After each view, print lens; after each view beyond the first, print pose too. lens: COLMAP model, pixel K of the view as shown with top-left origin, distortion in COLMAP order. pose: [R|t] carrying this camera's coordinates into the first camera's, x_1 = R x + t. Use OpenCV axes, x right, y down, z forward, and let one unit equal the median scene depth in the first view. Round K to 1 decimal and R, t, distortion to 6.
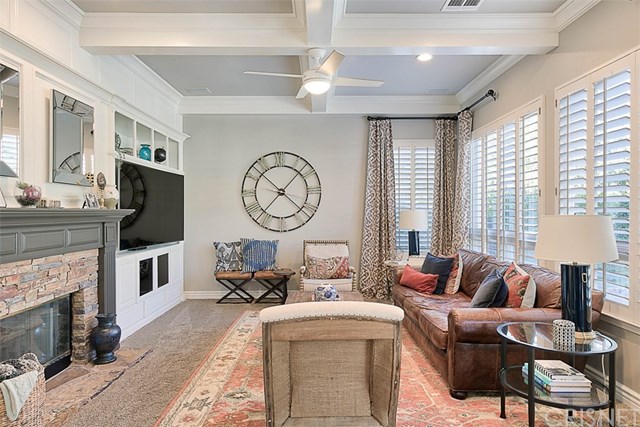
lens RADIAL K [[410.2, 0, 320.0], [0, 410.2, 213.5], [0, 0, 1]] dist [0.004763, 0.003048]
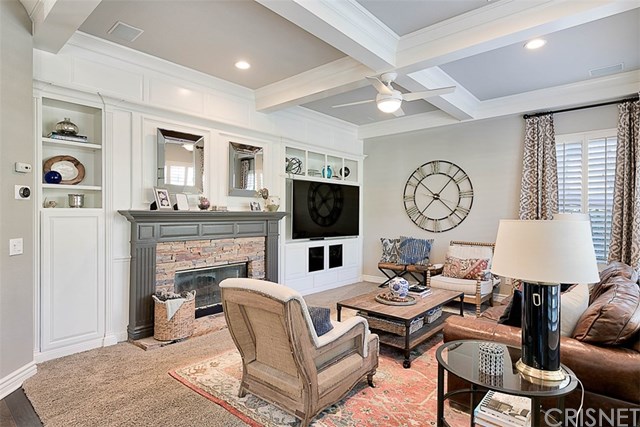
lens RADIAL K [[345.0, 0, 320.0], [0, 345.0, 213.5], [0, 0, 1]] dist [0.002655, 0.000001]
pose [[0.750950, 0.005829, -0.660334, 0.349001], [-0.009416, 0.999954, -0.001881, -0.001966], [0.660292, 0.007630, 0.750970, 0.102350]]
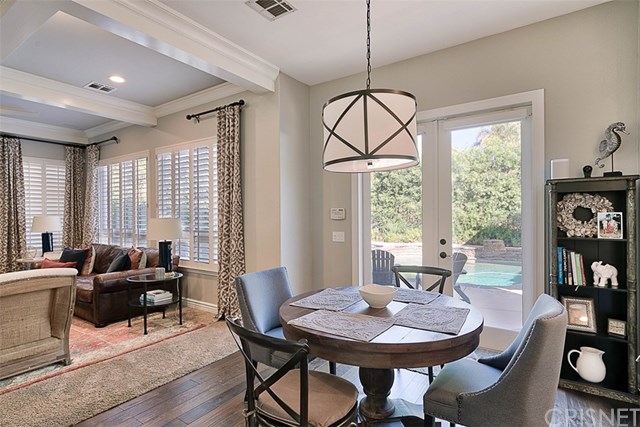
lens RADIAL K [[329.2, 0, 320.0], [0, 329.2, 213.5], [0, 0, 1]] dist [0.003821, 0.000855]
pose [[0.559188, 0.001837, 0.829039, -0.155902], [0.011606, 0.999882, -0.010044, 0.003635], [-0.828960, 0.015238, 0.559101, -0.279435]]
